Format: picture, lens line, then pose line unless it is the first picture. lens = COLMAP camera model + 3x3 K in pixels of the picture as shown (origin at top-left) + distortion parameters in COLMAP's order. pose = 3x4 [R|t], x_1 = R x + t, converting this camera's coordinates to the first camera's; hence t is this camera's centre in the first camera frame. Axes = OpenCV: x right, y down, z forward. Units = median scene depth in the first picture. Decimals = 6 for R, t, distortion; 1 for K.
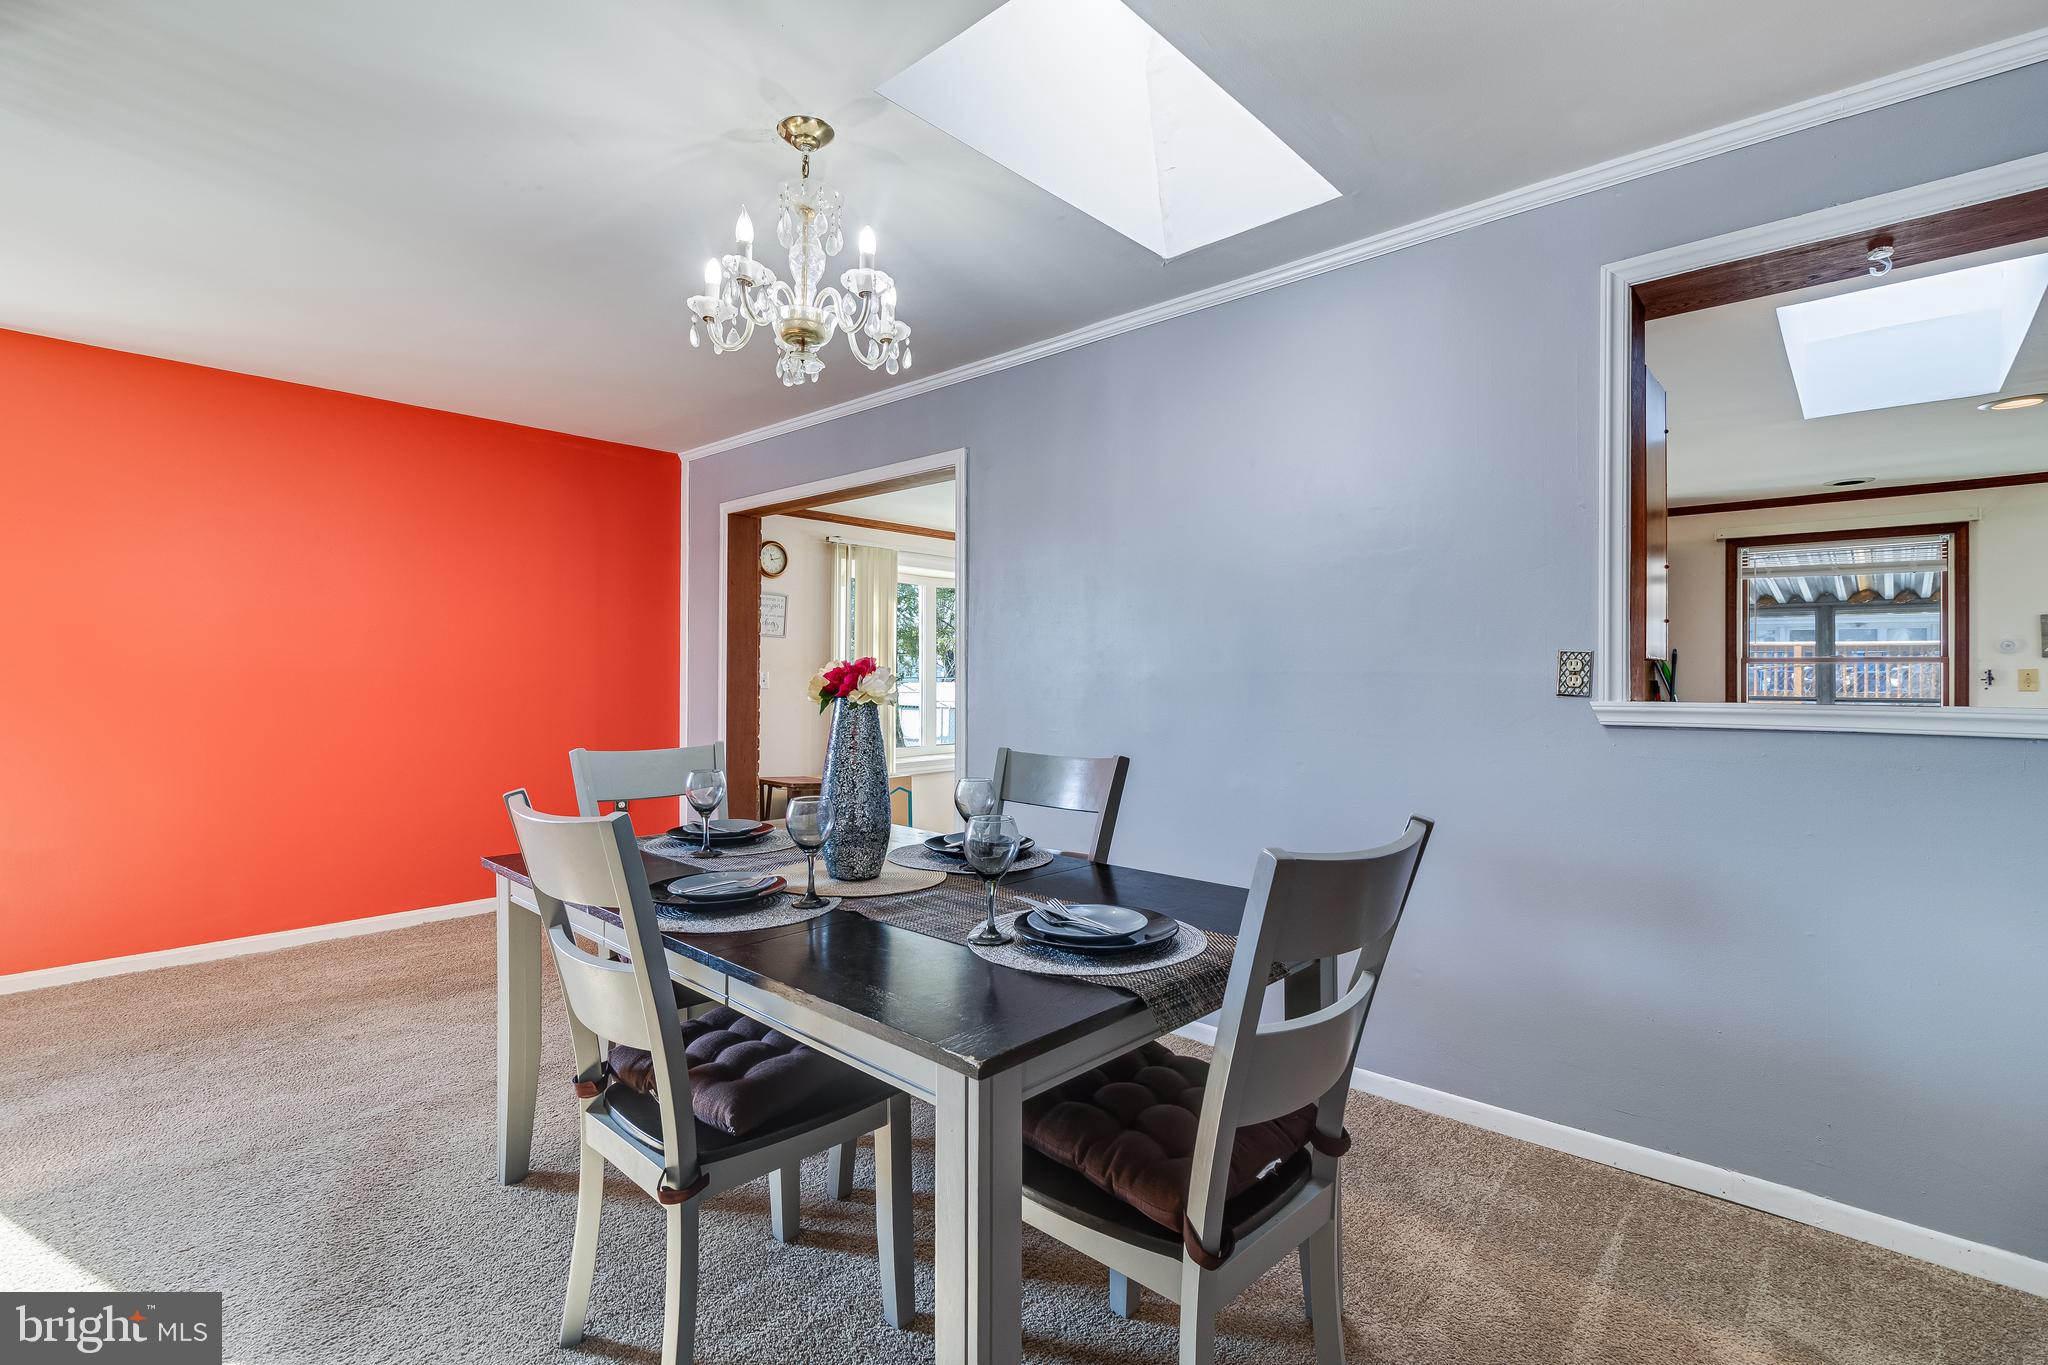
lens RADIAL K [[951.9, 0, 1024.0], [0, 951.9, 682.5], [0, 0, 1]] dist [0.000752, -0.000160]
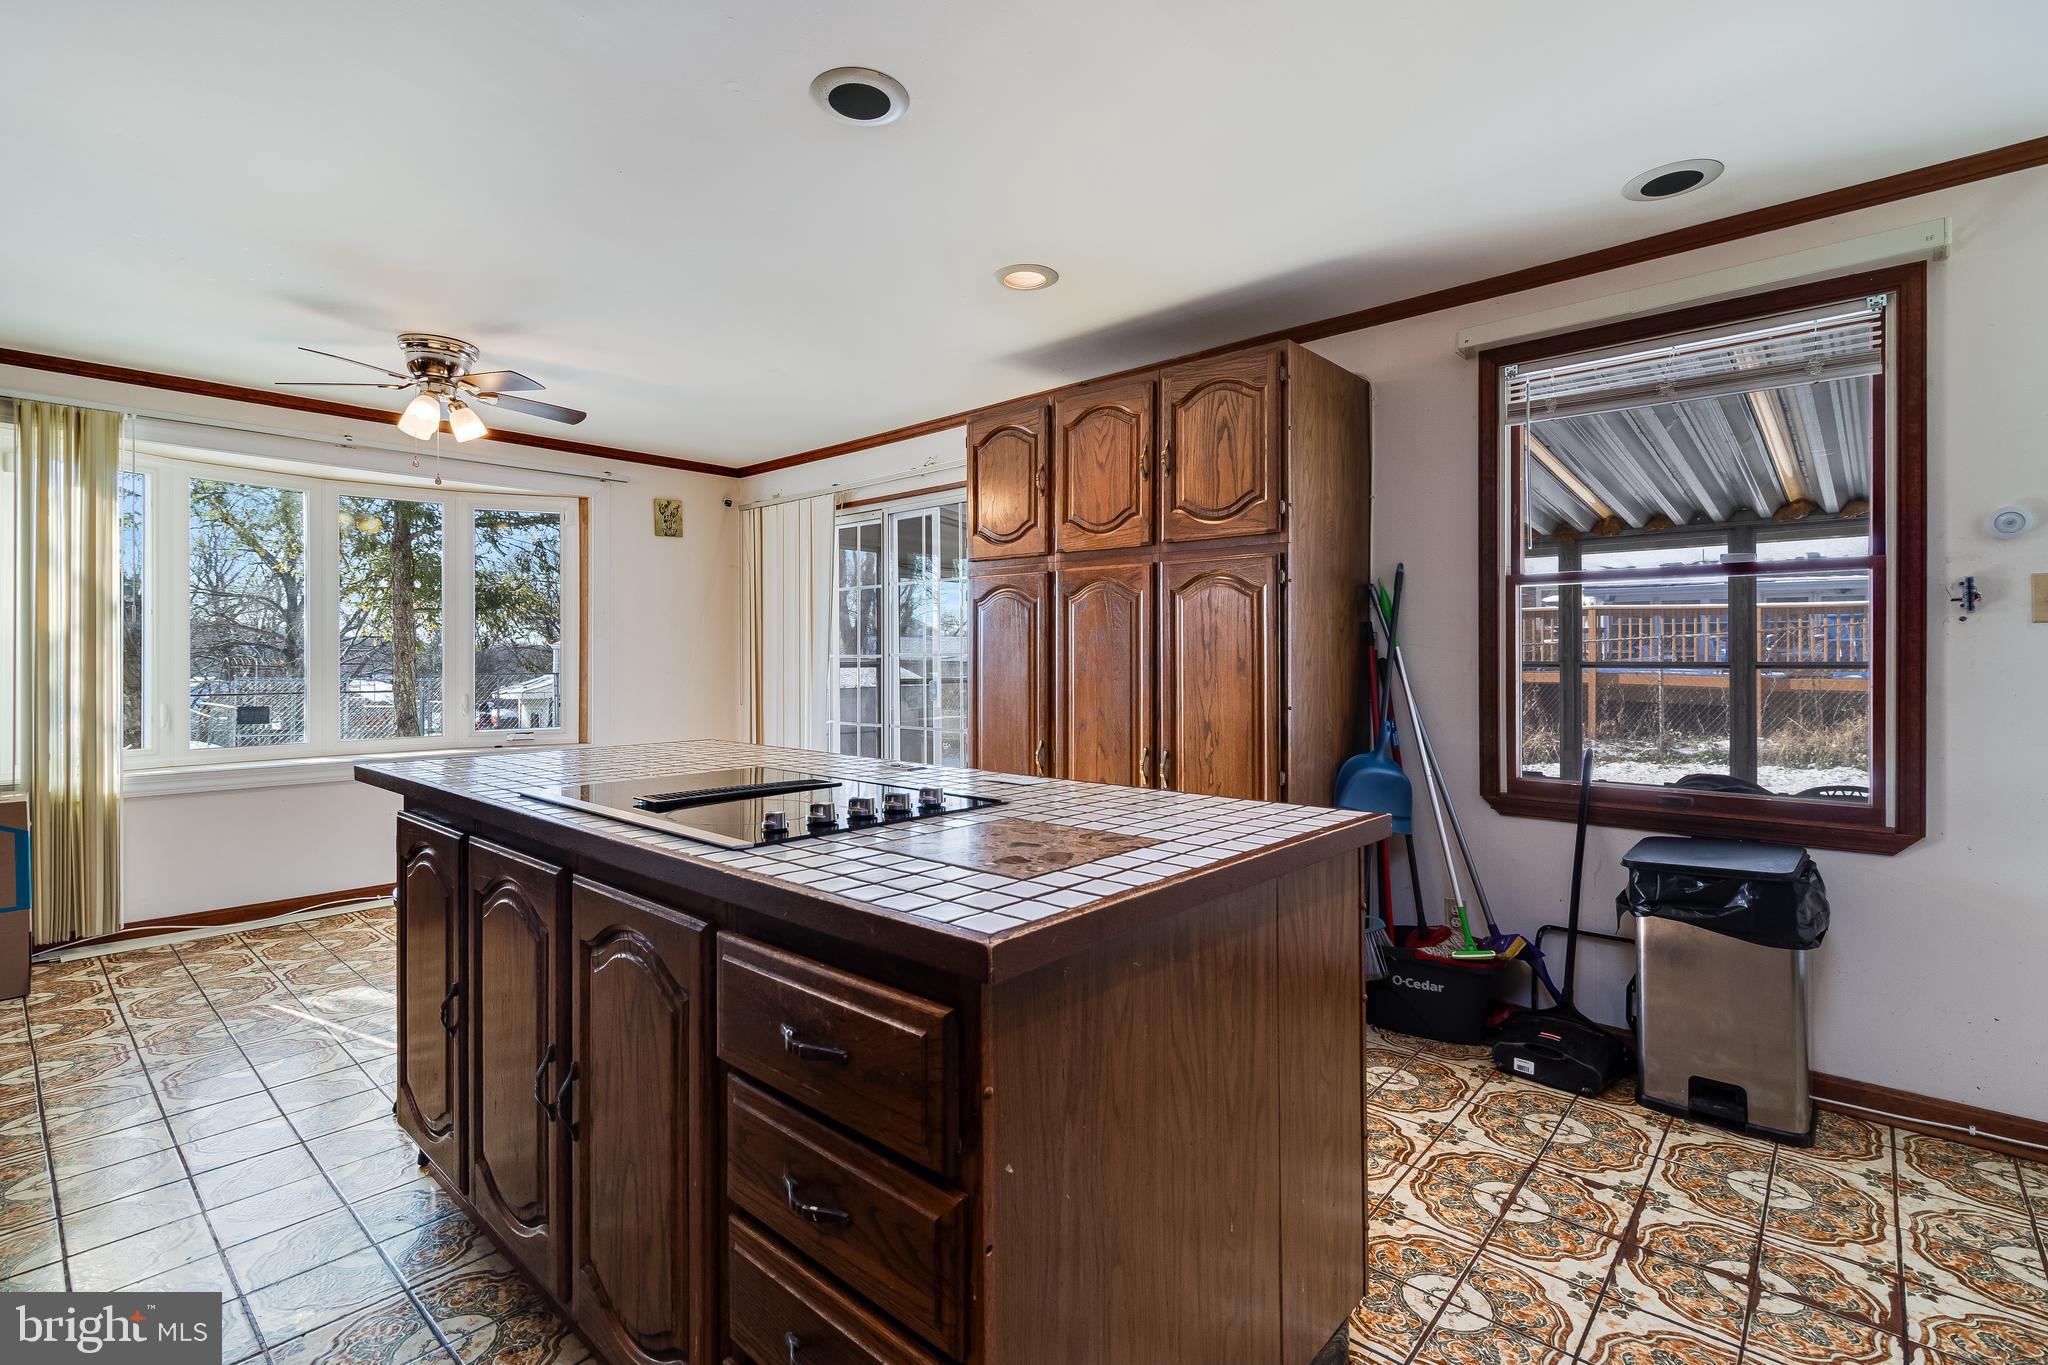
lens RADIAL K [[951.9, 0, 1024.0], [0, 951.9, 682.5], [0, 0, 1]] dist [0.000752, -0.000160]
pose [[0.999981, -0.005199, -0.003170, 0.484433], [0.005243, 0.999888, 0.014022, 0.025287], [0.003096, -0.014038, 0.999897, 0.466376]]
